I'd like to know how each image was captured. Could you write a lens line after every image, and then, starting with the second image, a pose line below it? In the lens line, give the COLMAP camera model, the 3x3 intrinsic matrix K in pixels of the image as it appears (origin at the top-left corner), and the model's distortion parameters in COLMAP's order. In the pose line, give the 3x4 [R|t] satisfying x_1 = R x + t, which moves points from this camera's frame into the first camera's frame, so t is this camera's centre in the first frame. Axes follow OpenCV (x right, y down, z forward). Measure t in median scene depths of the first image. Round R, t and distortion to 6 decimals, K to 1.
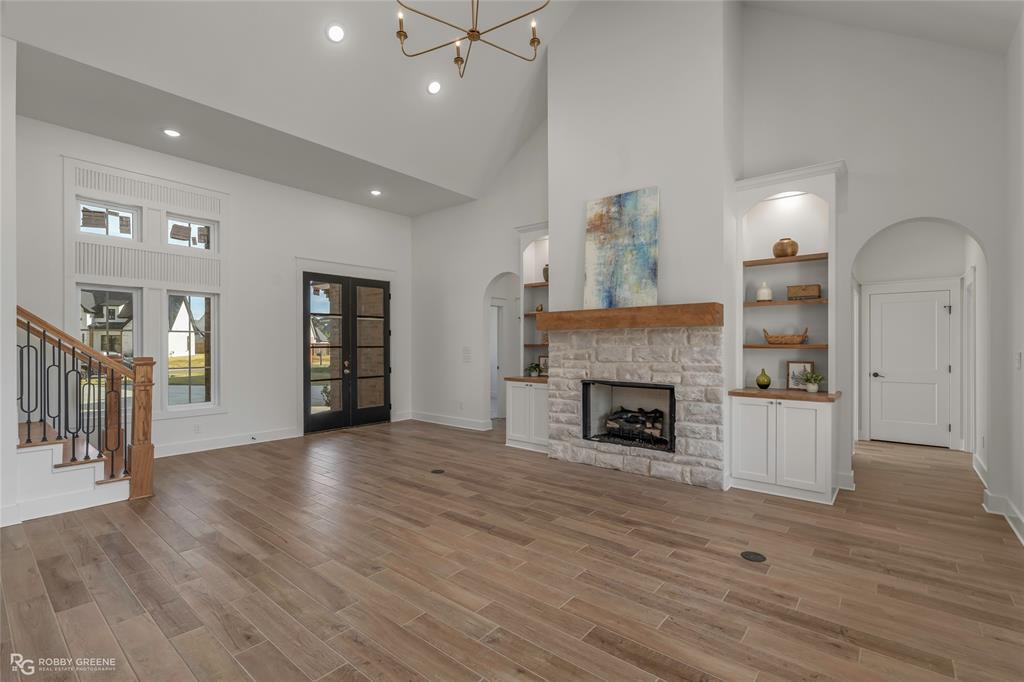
lens RADIAL K [[464.9, 0, 510.9], [0, 464.9, 344.3], [0, 0, 1]] dist [-0.002697, 0.000154]
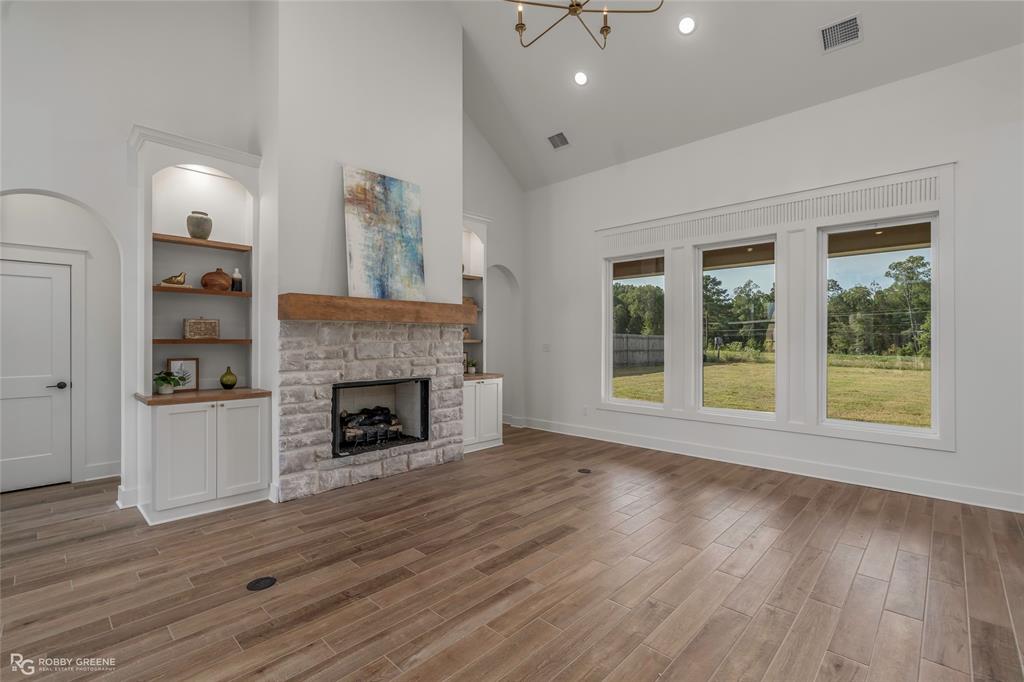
lens RADIAL K [[463.2, 0, 511.2], [0, 463.2, 338.5], [0, 0, 1]] dist [-0.000429, 0.000446]
pose [[0.064555, 0.003884, 0.997907, -0.696412], [0.000026, 0.999992, -0.003893, 0.002209], [-0.997914, 0.000277, 0.064554, 0.730106]]
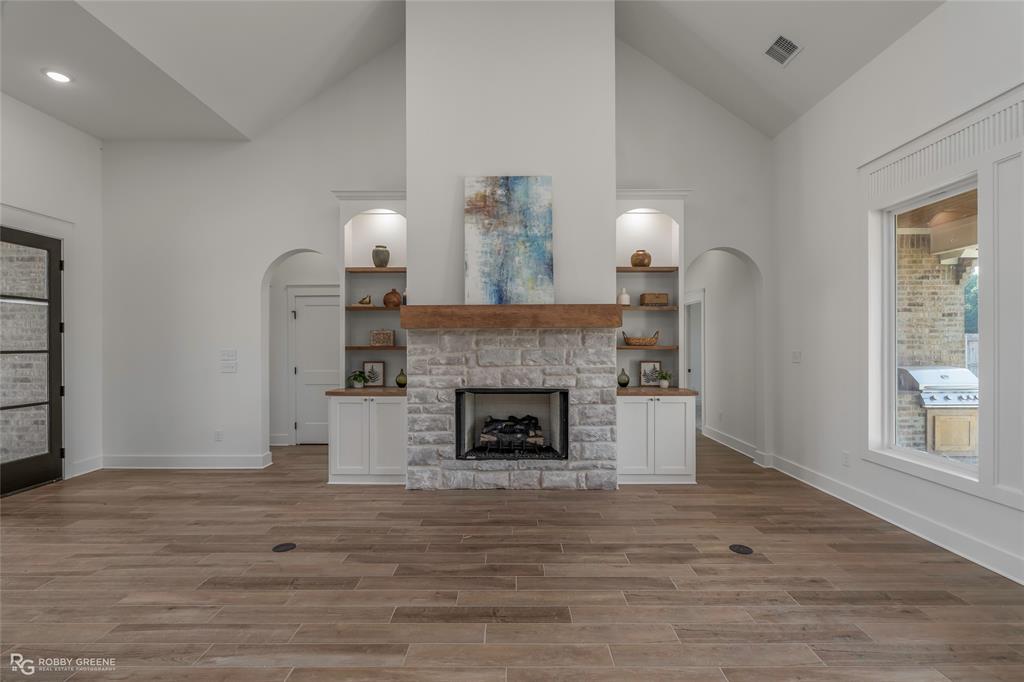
lens RADIAL K [[464.9, 0, 510.9], [0, 464.9, 344.3], [0, 0, 1]] dist [-0.002697, 0.000154]
pose [[0.769689, 0.000359, 0.638418, -0.343095], [0.001980, 0.999994, -0.002950, -0.000686], [-0.638415, 0.003535, 0.769684, 0.333699]]
